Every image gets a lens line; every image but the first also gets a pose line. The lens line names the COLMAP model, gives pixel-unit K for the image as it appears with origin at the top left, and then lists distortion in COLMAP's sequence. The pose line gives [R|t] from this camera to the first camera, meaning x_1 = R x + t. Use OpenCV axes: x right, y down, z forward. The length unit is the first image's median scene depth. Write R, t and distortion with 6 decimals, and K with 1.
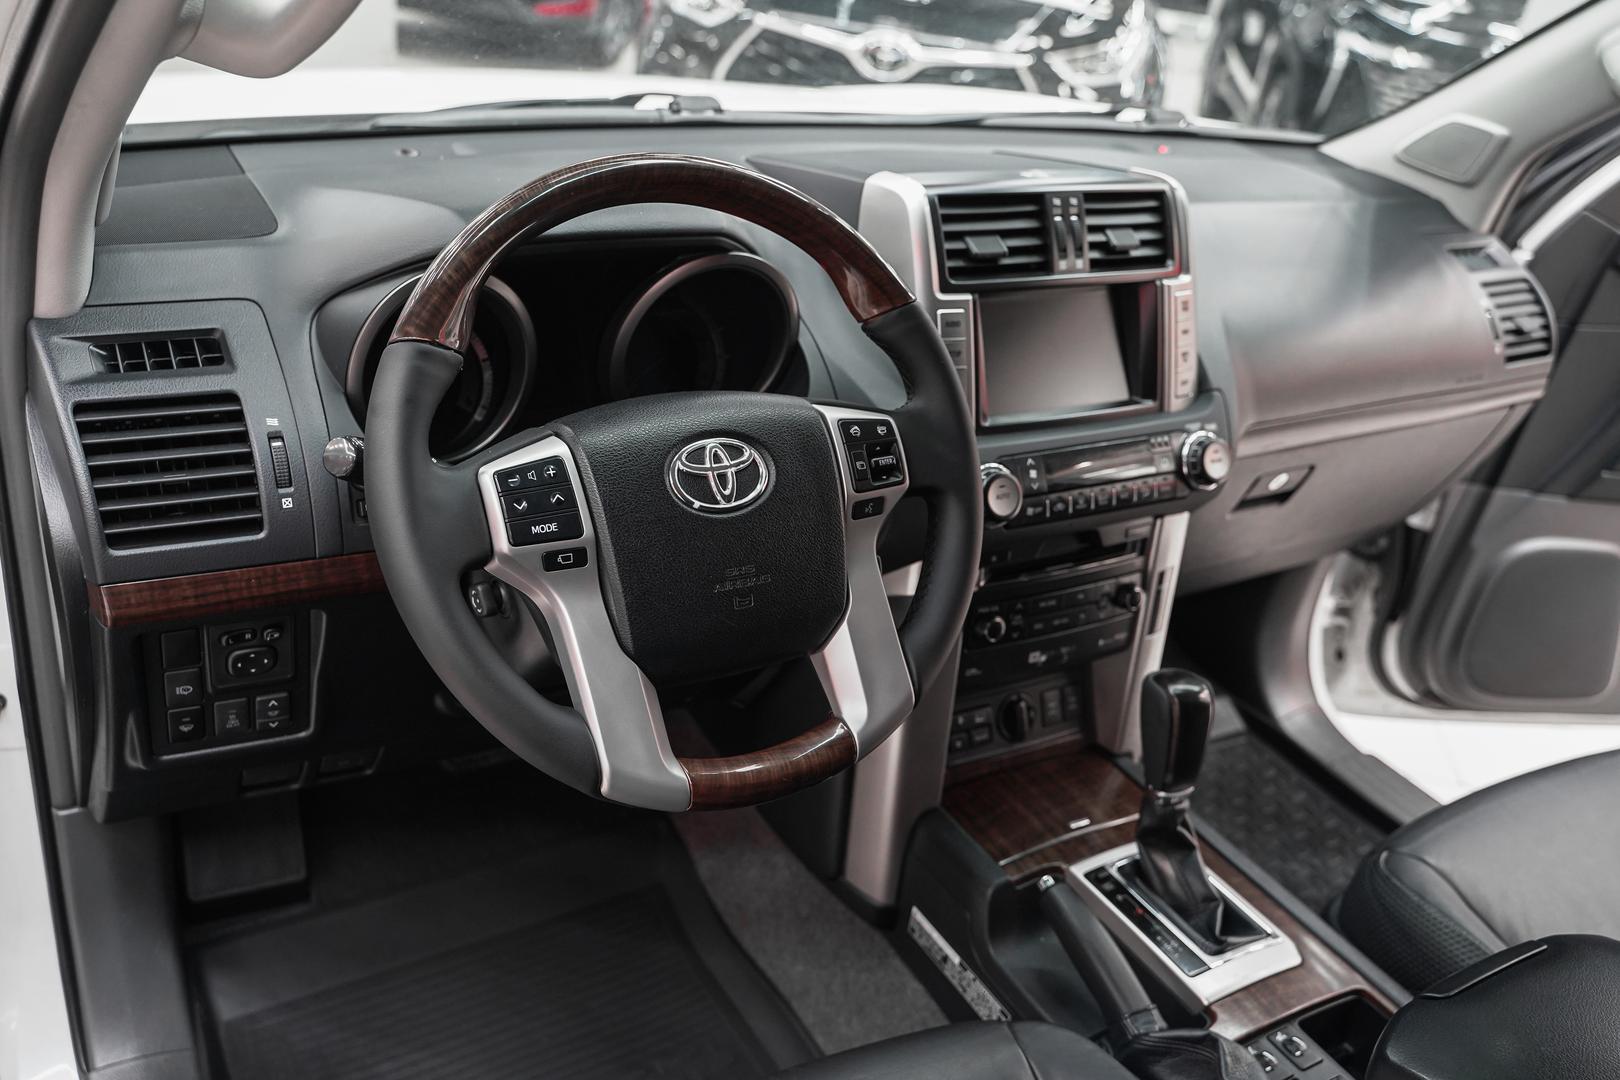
lens RADIAL K [[1310.4, 0, 708.9], [0, 1310.4, 519.7], [0, 0, 1]] dist [-0.026182, -0.000183]
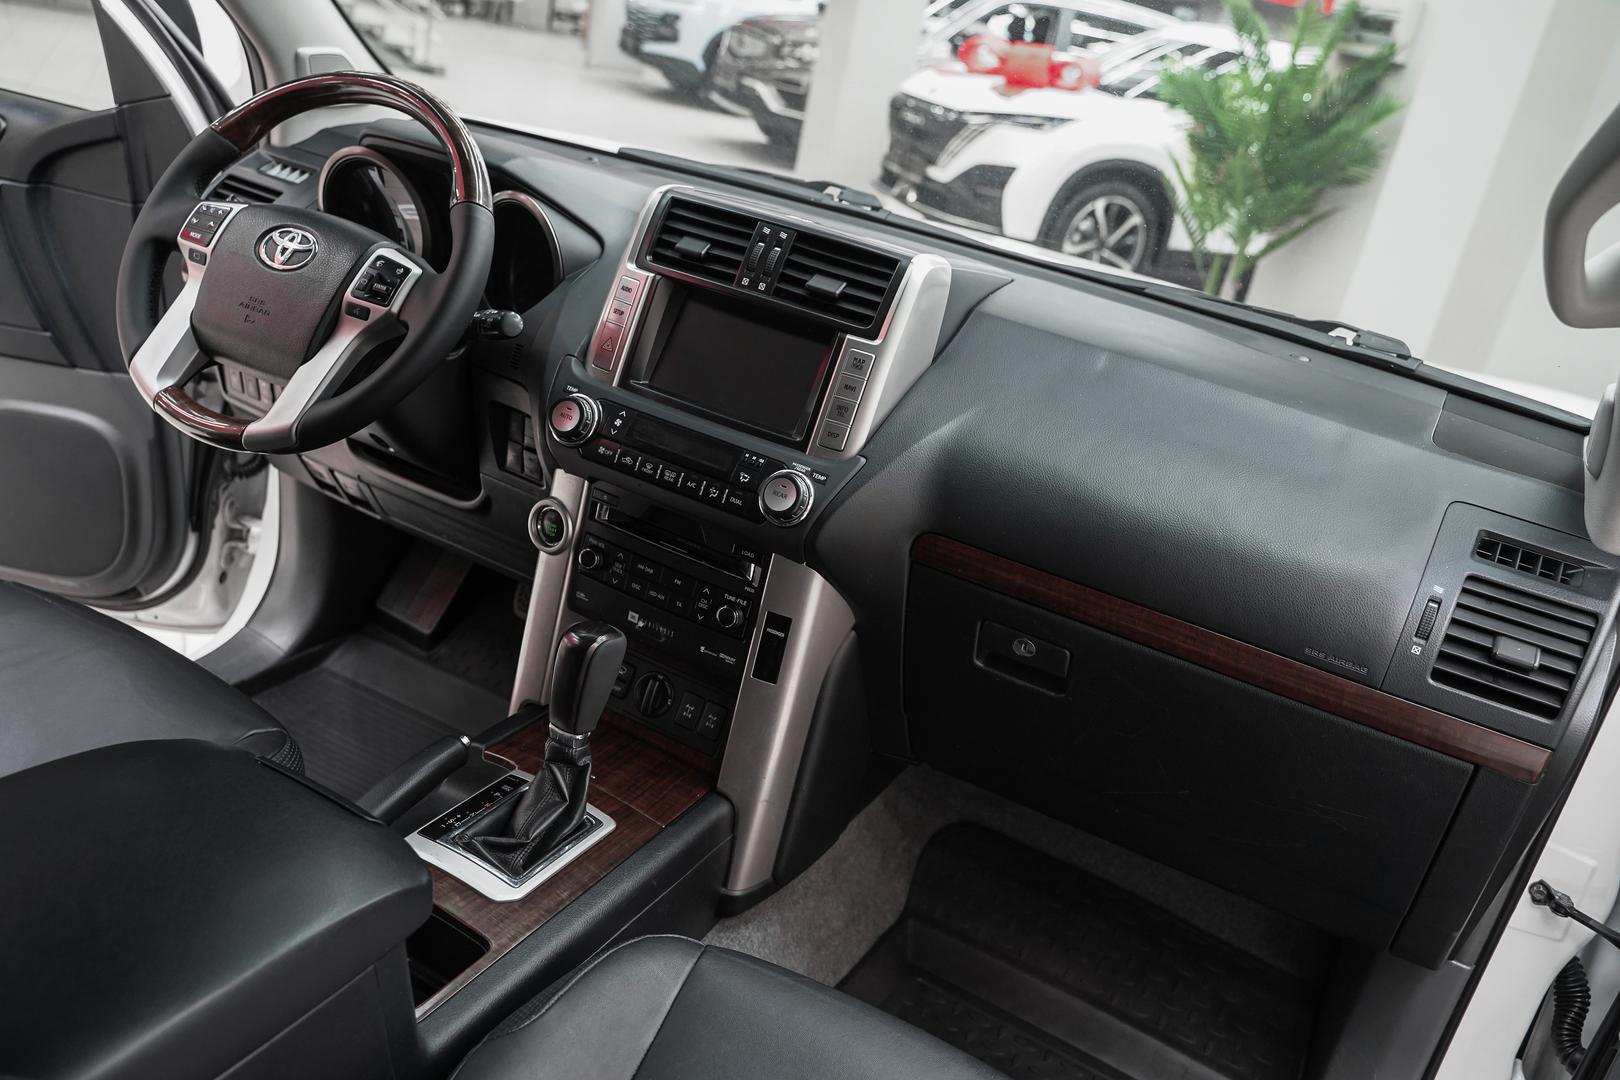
lens RADIAL K [[1286.1, 0, 810.0], [0, 1286.1, 540.0], [0, 0, 1]] dist [-0.001297, -0.007204]
pose [[0.577873, 0.325286, -0.748500, 1.219841], [-0.490317, 0.871544, 0.000213, -0.027261], [0.652420, 0.366879, 0.663135, 0.382003]]
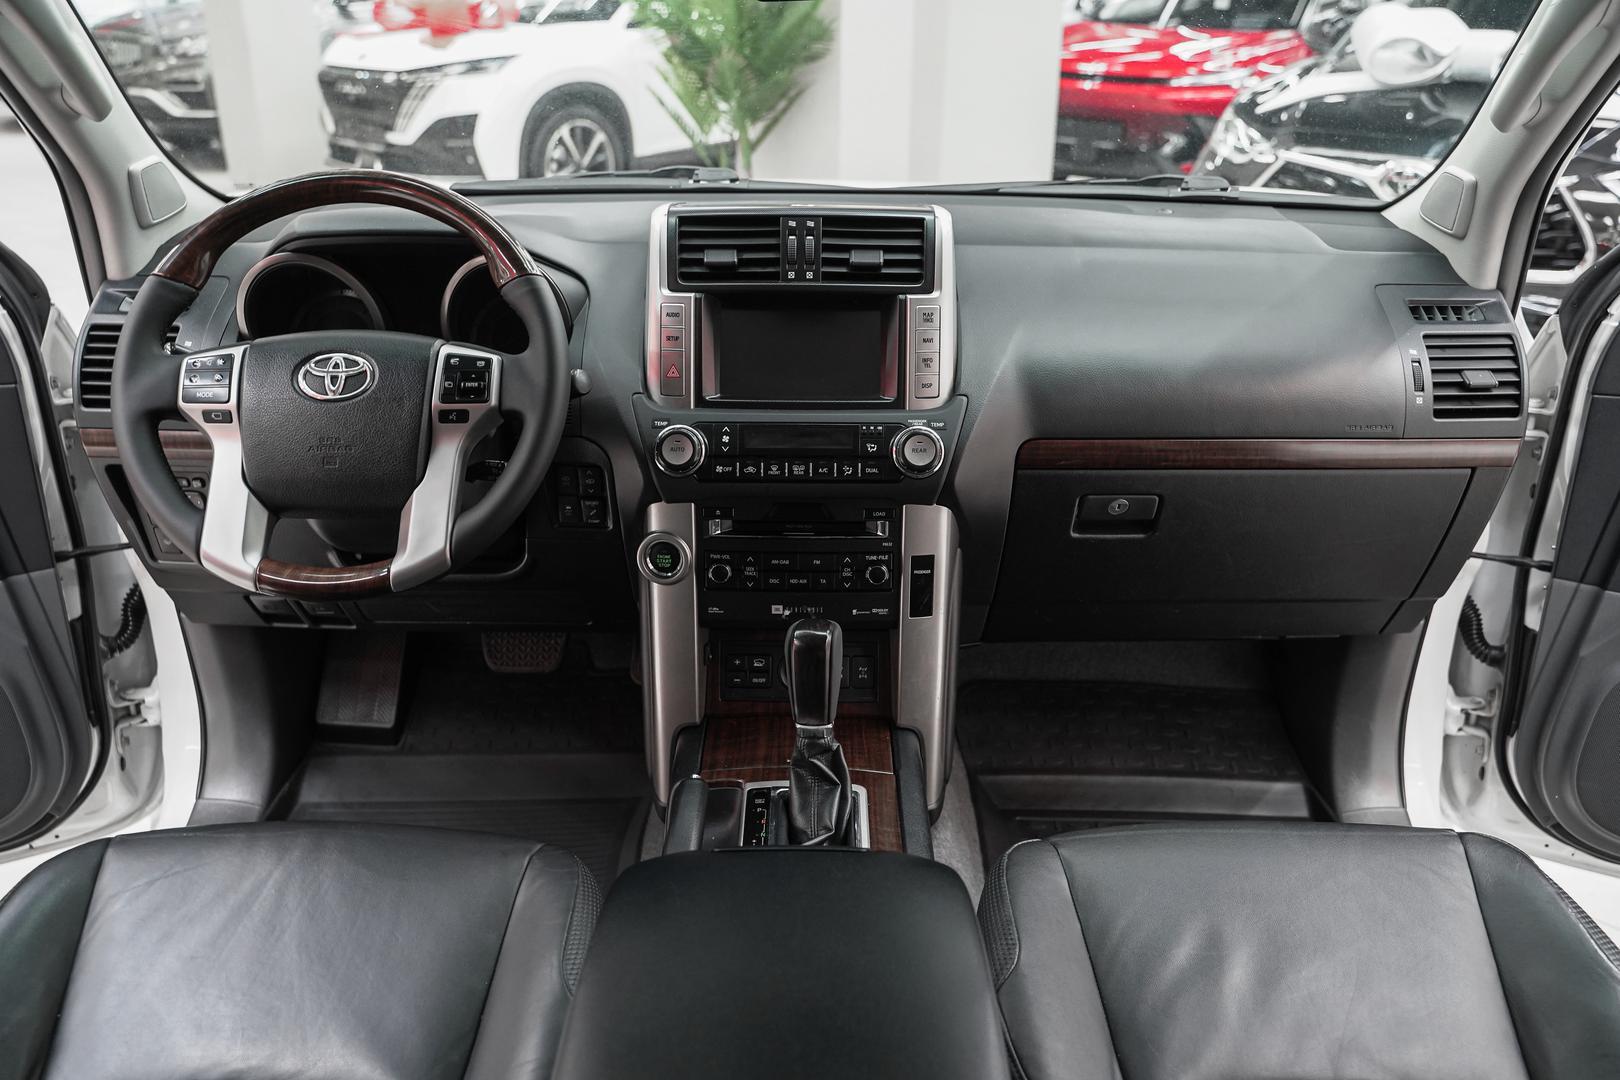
lens RADIAL K [[1213.7, 0, 810.0], [0, 1213.7, 540.0], [0, 0, 1]] dist [0.012427, -0.036710]
pose [[0.883965, 0.105237, -0.455555, 0.829317], [-0.144697, 0.988081, -0.052518, 0.104454], [0.444599, 0.112342, 0.888657, 0.037817]]
